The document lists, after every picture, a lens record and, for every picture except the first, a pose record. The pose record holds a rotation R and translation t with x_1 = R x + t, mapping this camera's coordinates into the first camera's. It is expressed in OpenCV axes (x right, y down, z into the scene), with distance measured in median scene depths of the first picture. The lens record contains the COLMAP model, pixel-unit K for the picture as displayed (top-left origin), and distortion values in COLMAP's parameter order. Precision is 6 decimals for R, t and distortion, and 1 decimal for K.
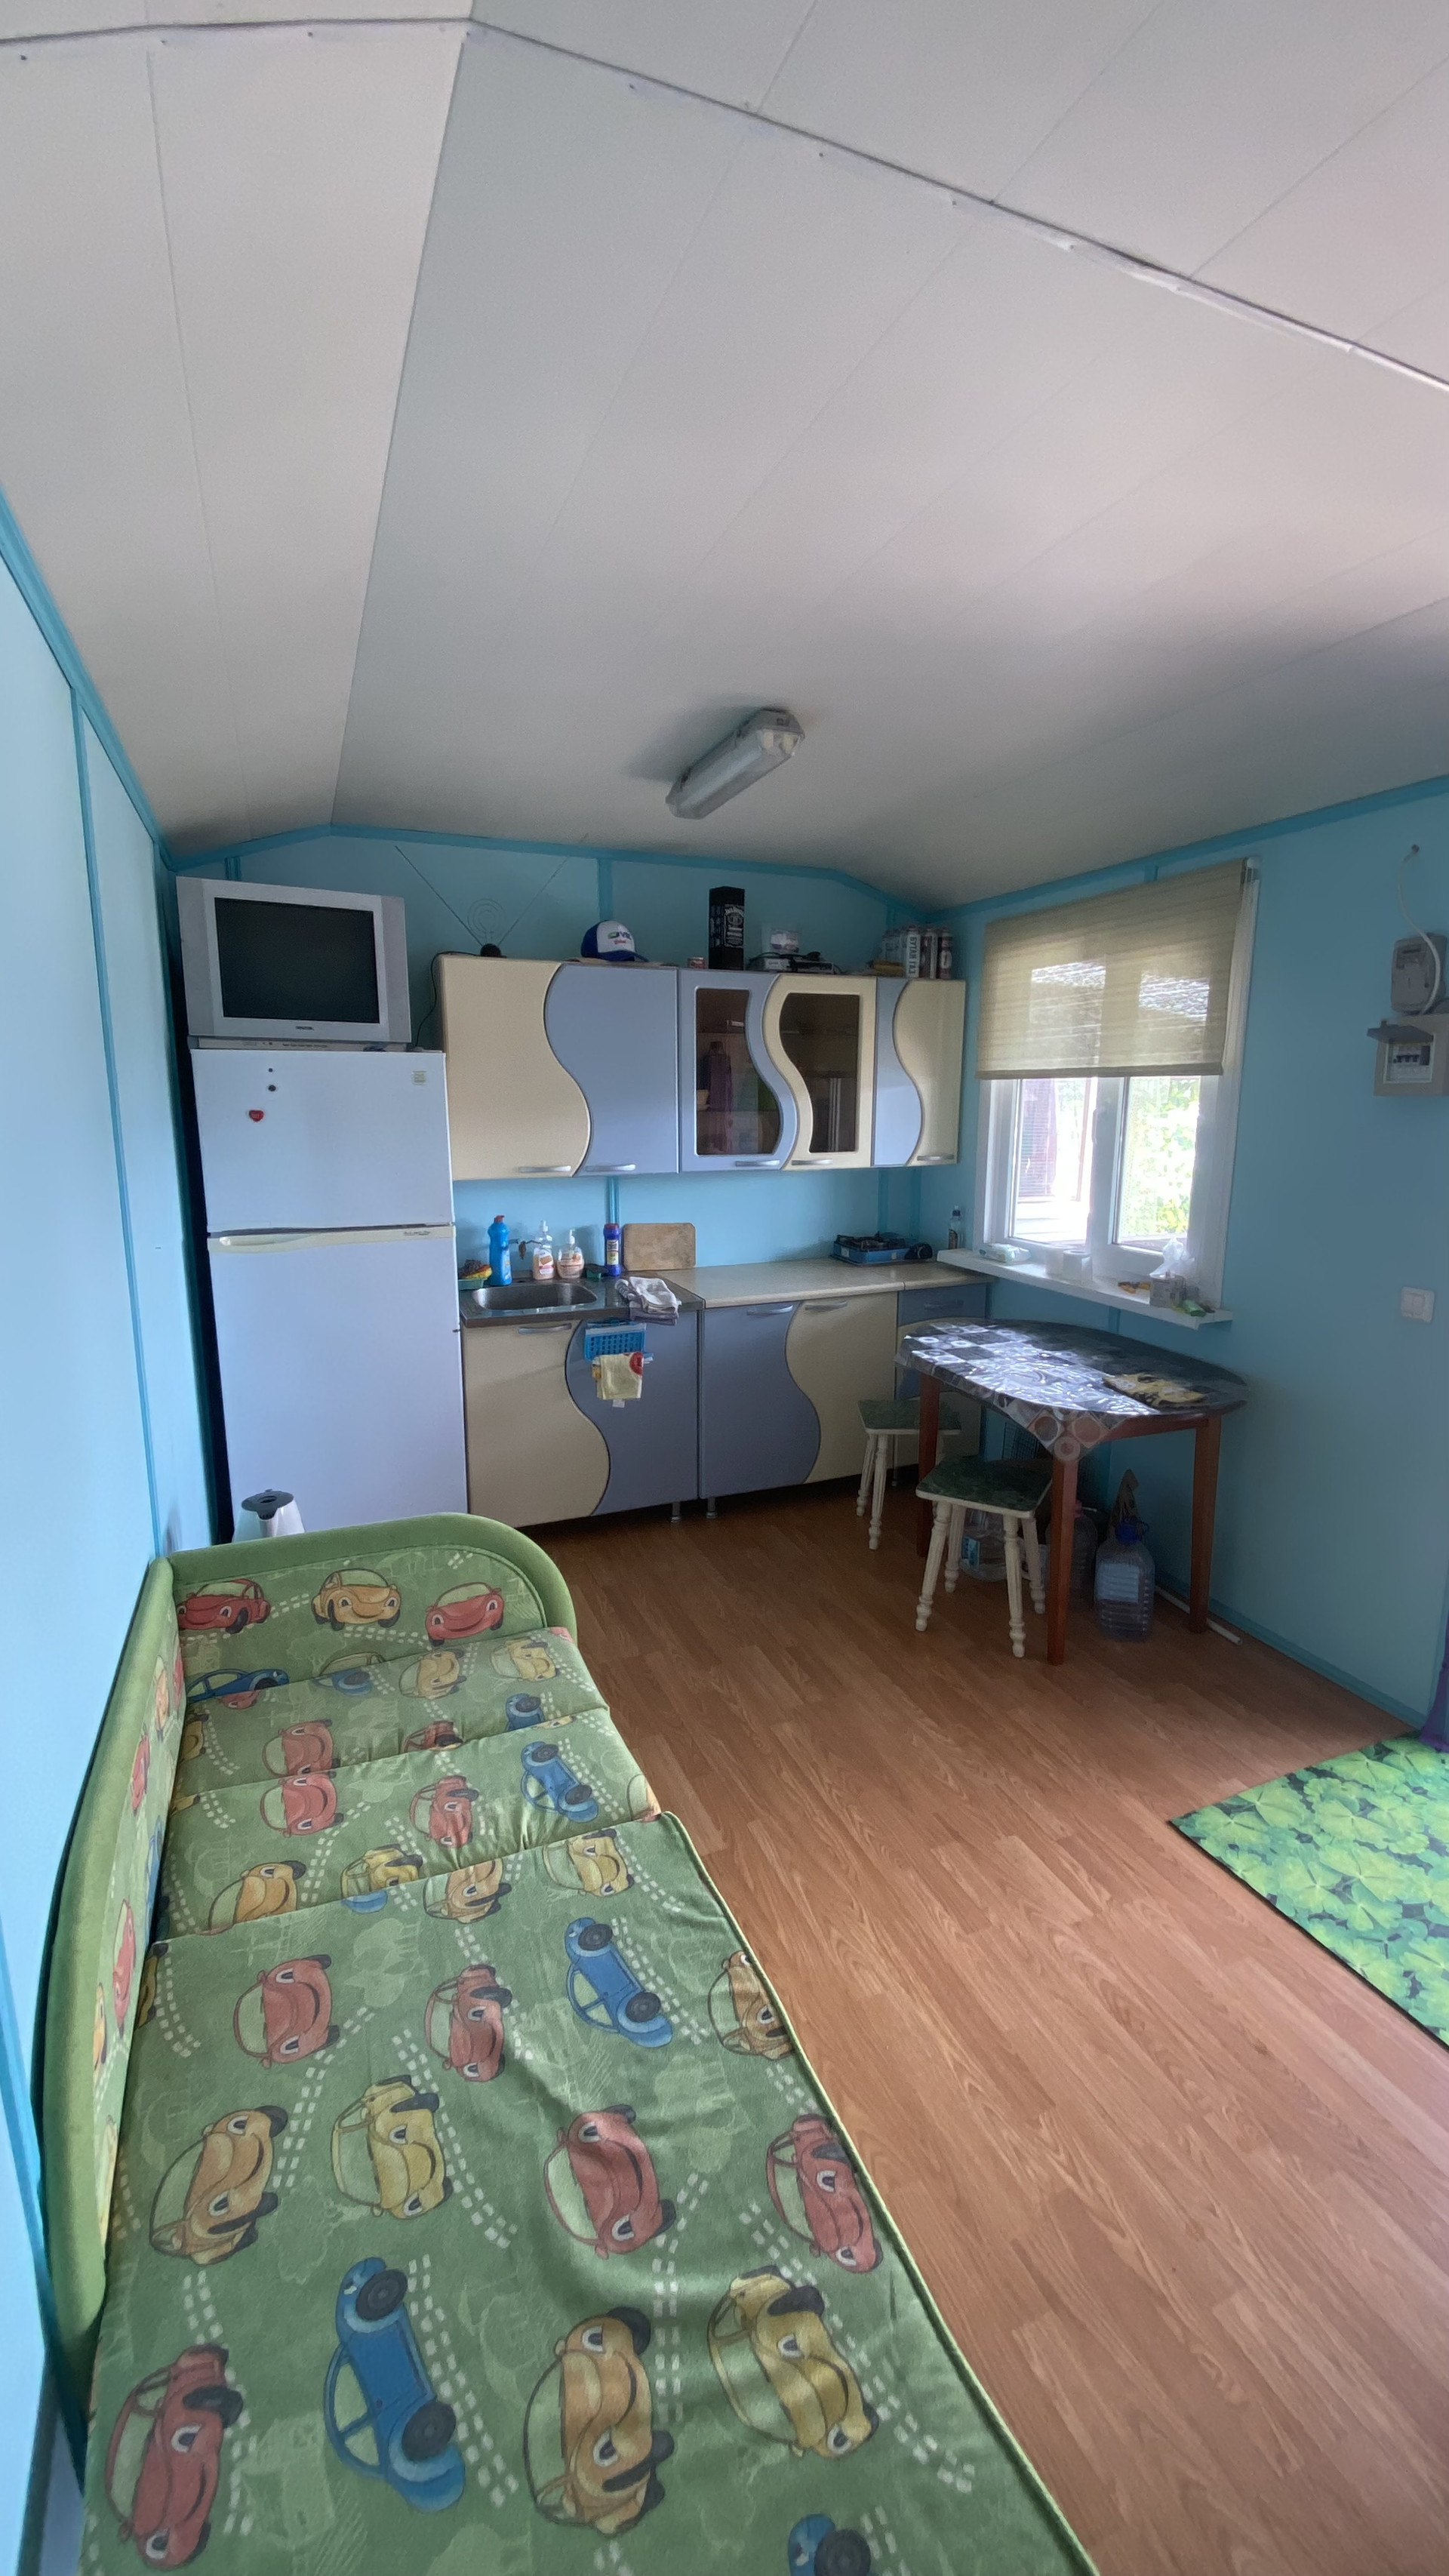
lens RADIAL K [[1046.3, 0, 732.3], [0, 1046.3, 1279.3], [0, 0, 1]] dist [0.014115, -0.018246]
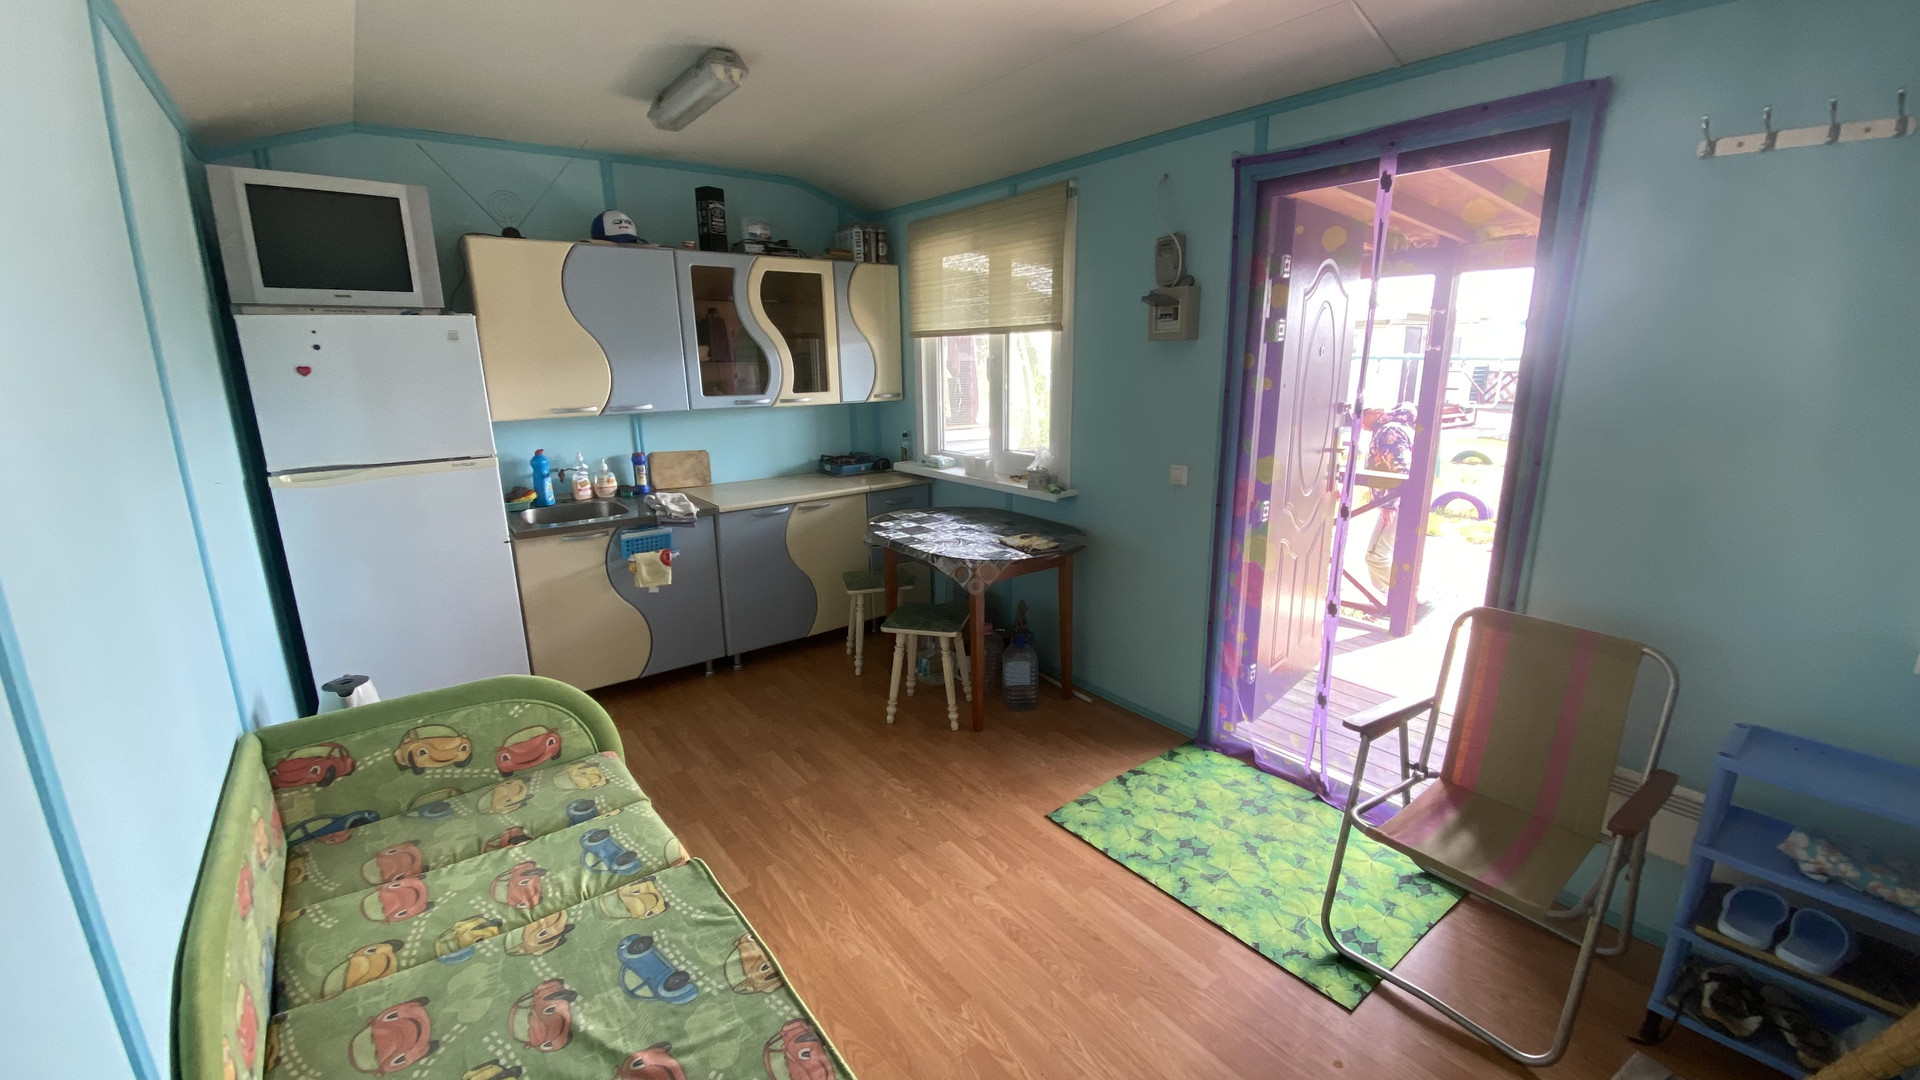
lens RADIAL K [[779.9, 0, 960.0], [0, 779.9, 540.0], [0, 0, 1]] dist [0.014115, -0.018246]
pose [[0.967003, -0.075257, 0.243396, 0.049956], [0.061662, 0.996106, 0.063010, 0.035563], [-0.247190, -0.045923, 0.967878, -0.065819]]
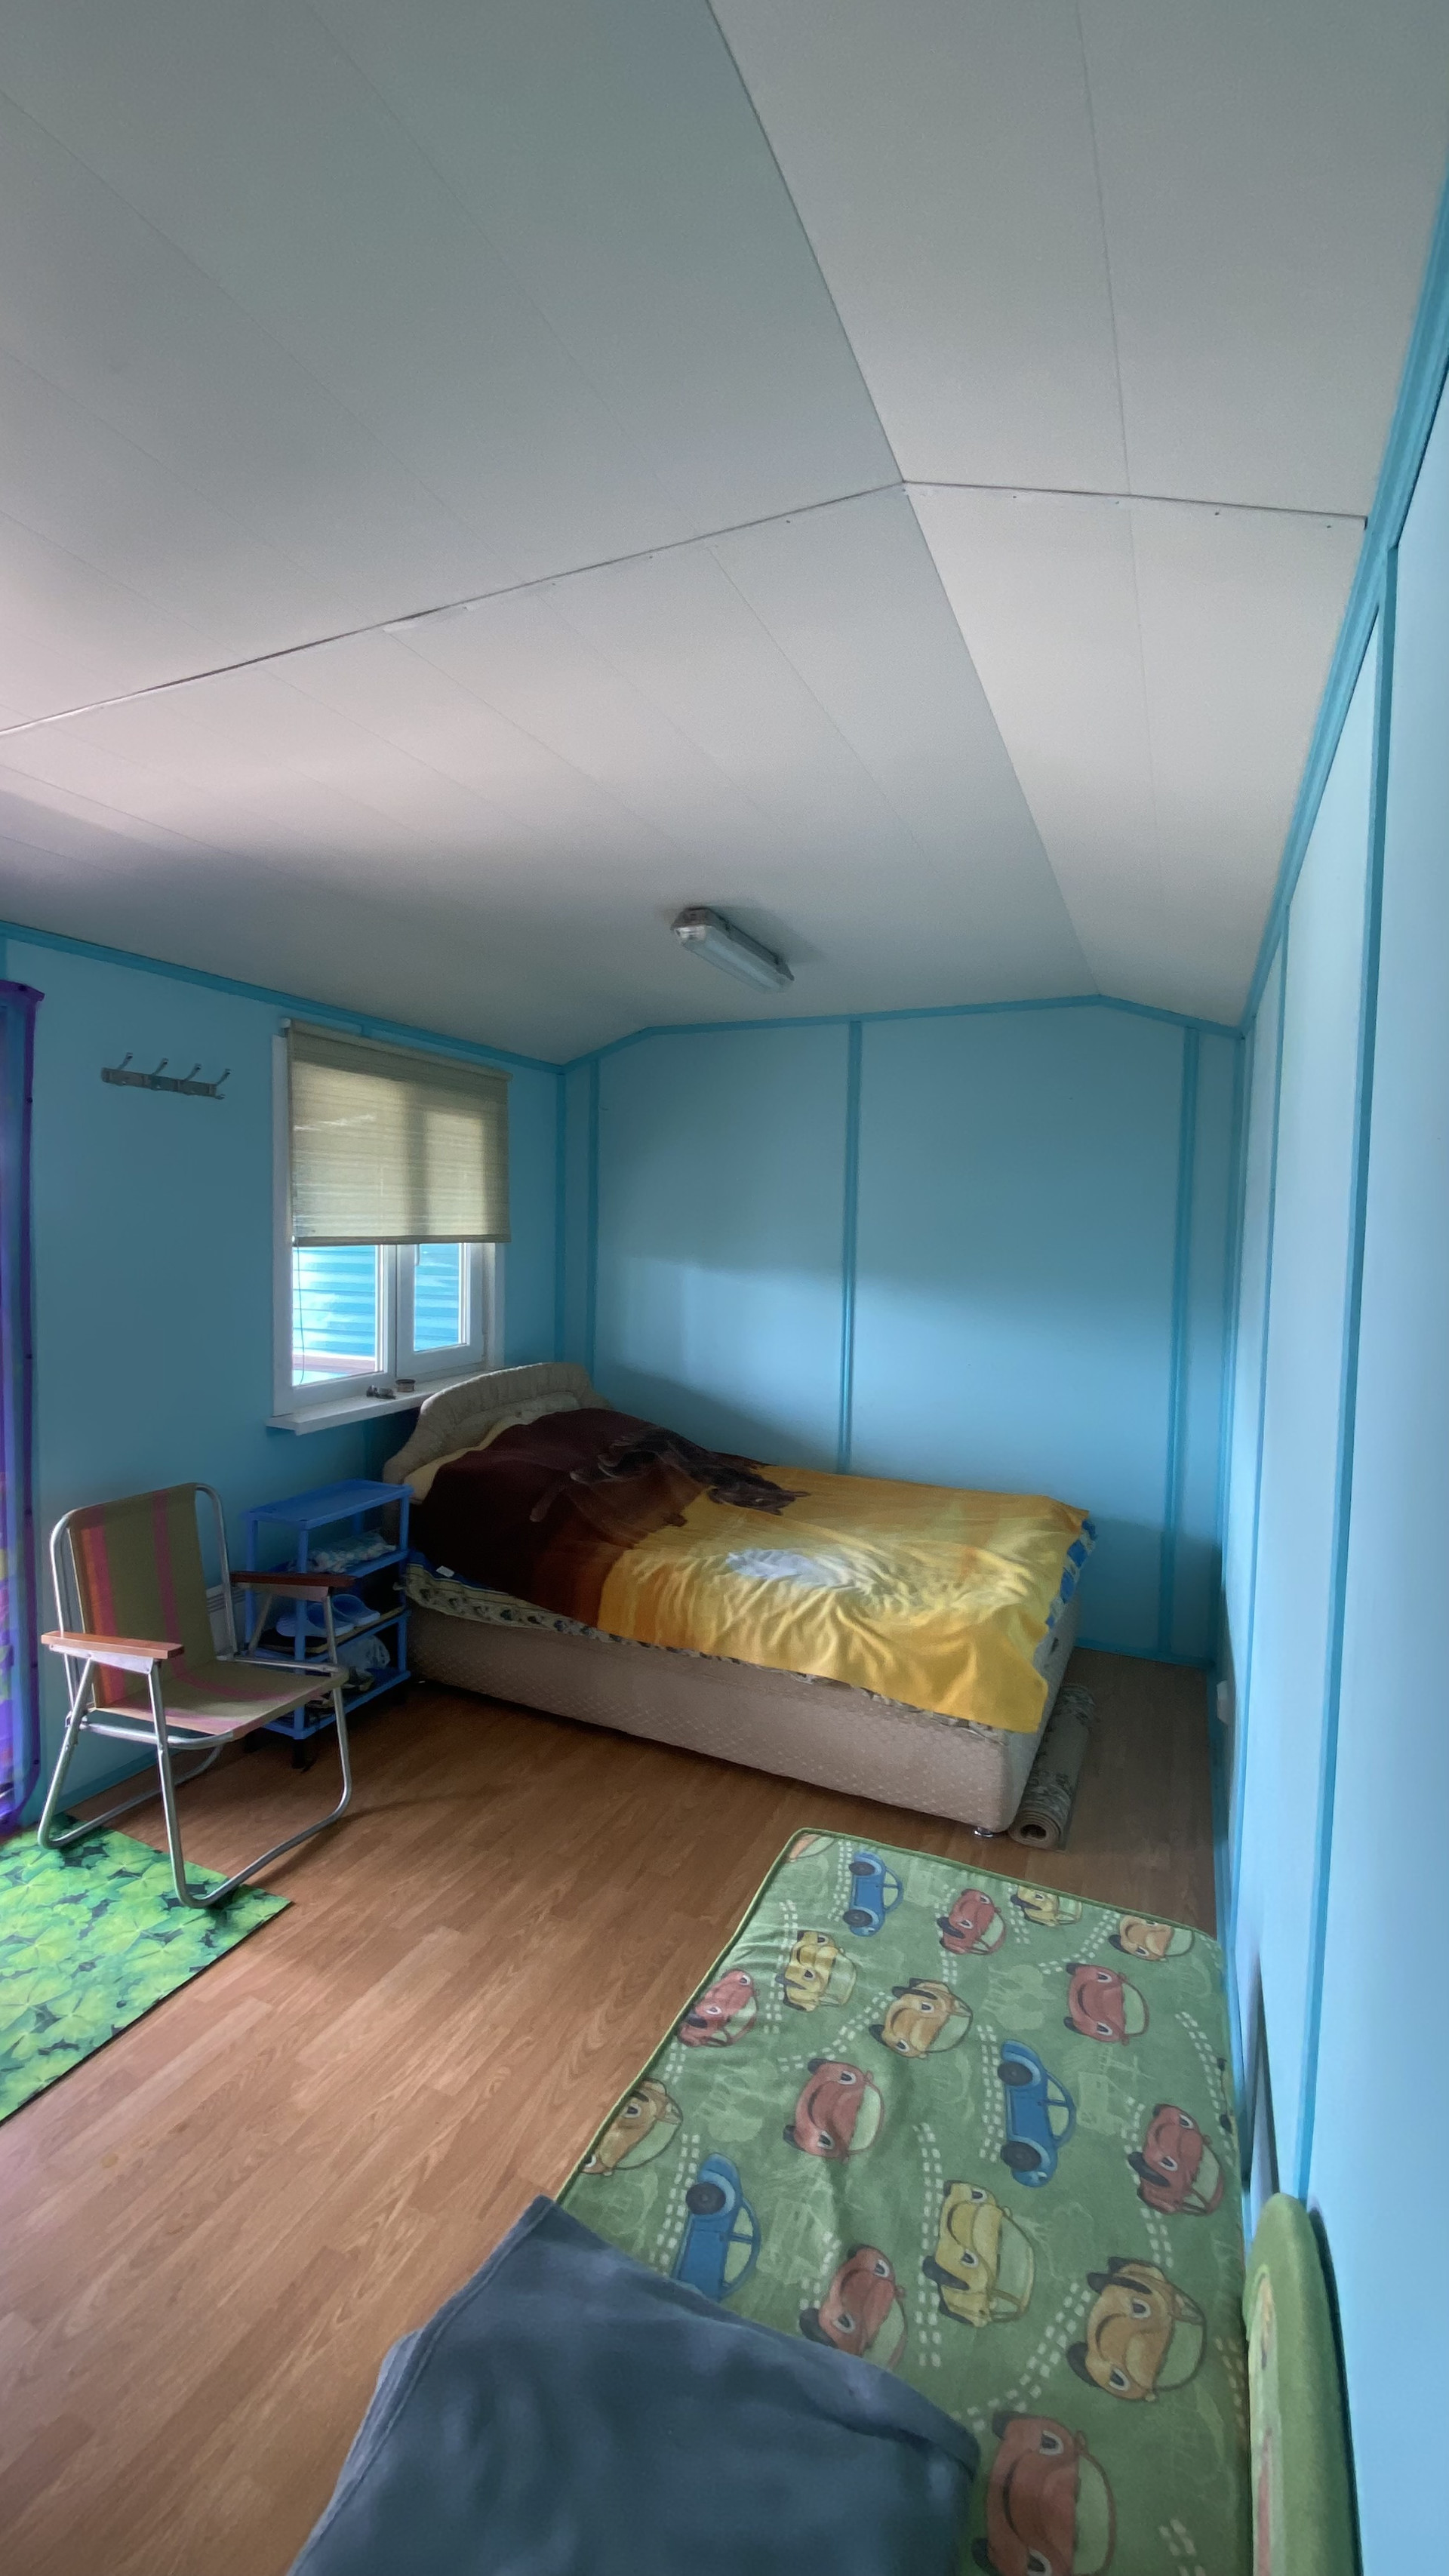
lens RADIAL K [[1046.3, 0, 732.3], [0, 1046.3, 1279.3], [0, 0, 1]] dist [0.014115, -0.018246]
pose [[-0.694315, -0.058479, 0.717292, -0.488602], [0.107955, 0.976952, 0.184145, -0.188779], [-0.711528, 0.205290, -0.671999, 0.972327]]
